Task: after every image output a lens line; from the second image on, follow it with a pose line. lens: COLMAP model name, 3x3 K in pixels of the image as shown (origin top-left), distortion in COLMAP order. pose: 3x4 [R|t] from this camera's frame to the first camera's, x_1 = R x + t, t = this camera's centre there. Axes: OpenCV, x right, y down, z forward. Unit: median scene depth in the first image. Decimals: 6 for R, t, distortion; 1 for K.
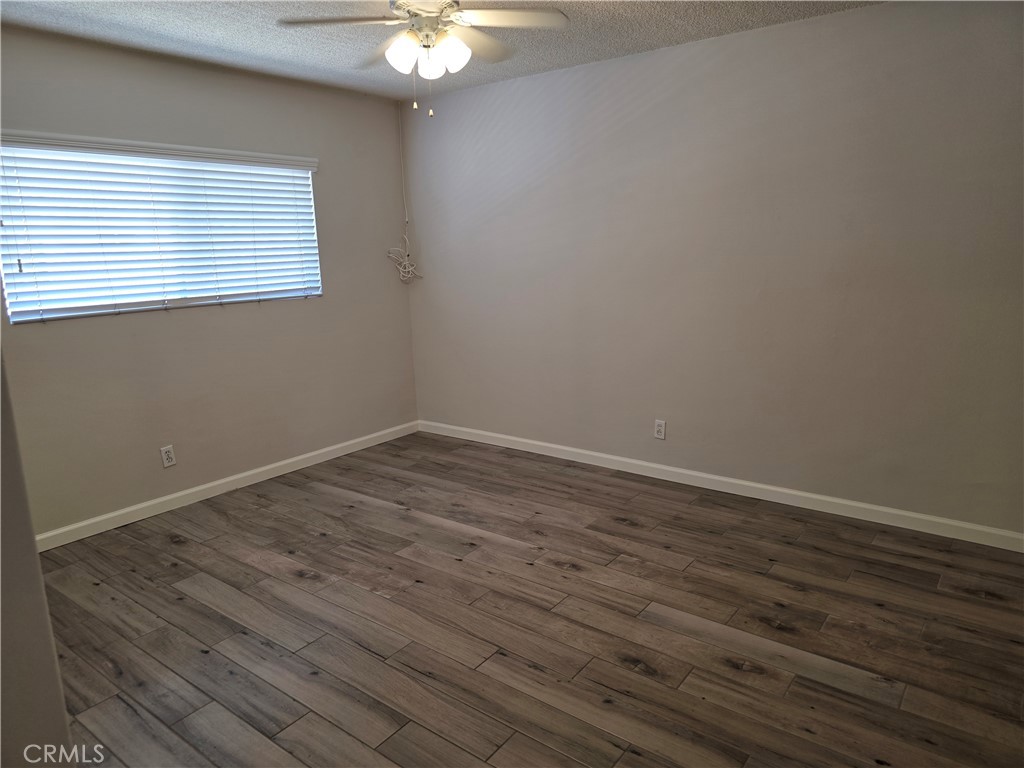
lens RADIAL K [[693.7, 0, 511.1], [0, 693.7, 390.3], [0, 0, 1]] dist [0.061785, -0.049402]
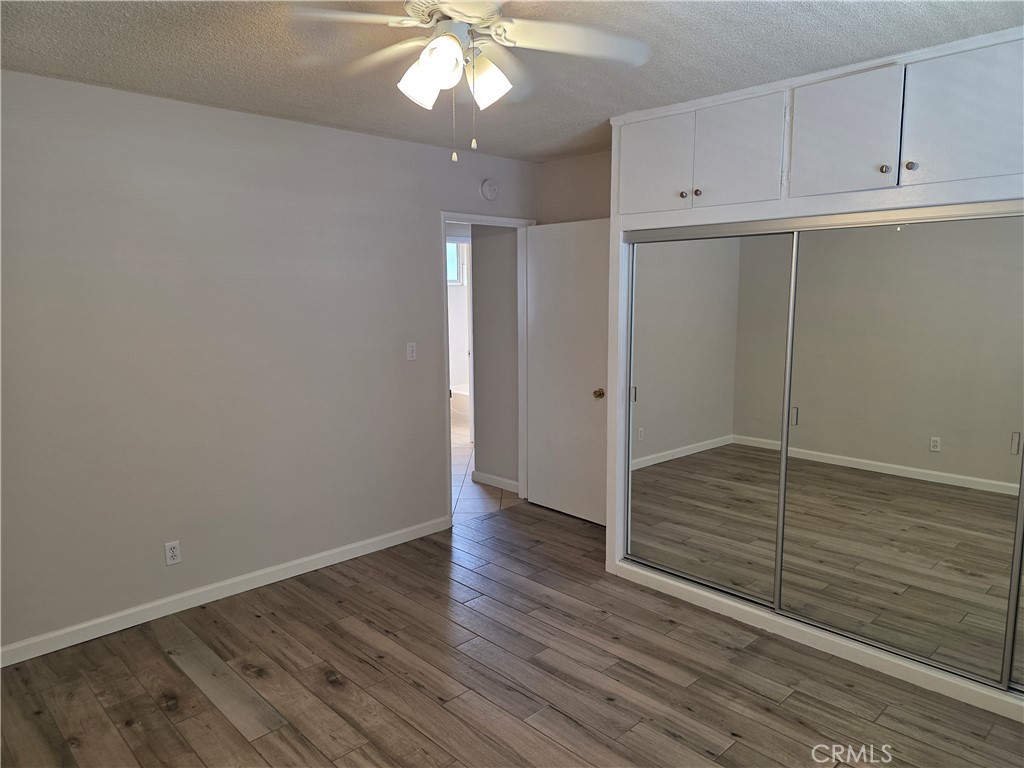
lens RADIAL K [[703.2, 0, 535.5], [0, 703.2, 384.3], [0, 0, 1]] dist [0.180192, -0.165686]
pose [[-0.991924, 0.017221, 0.125657, -0.252249], [0.059379, 0.938509, 0.340110, -0.373736], [-0.112073, 0.344825, -0.931953, 1.534083]]
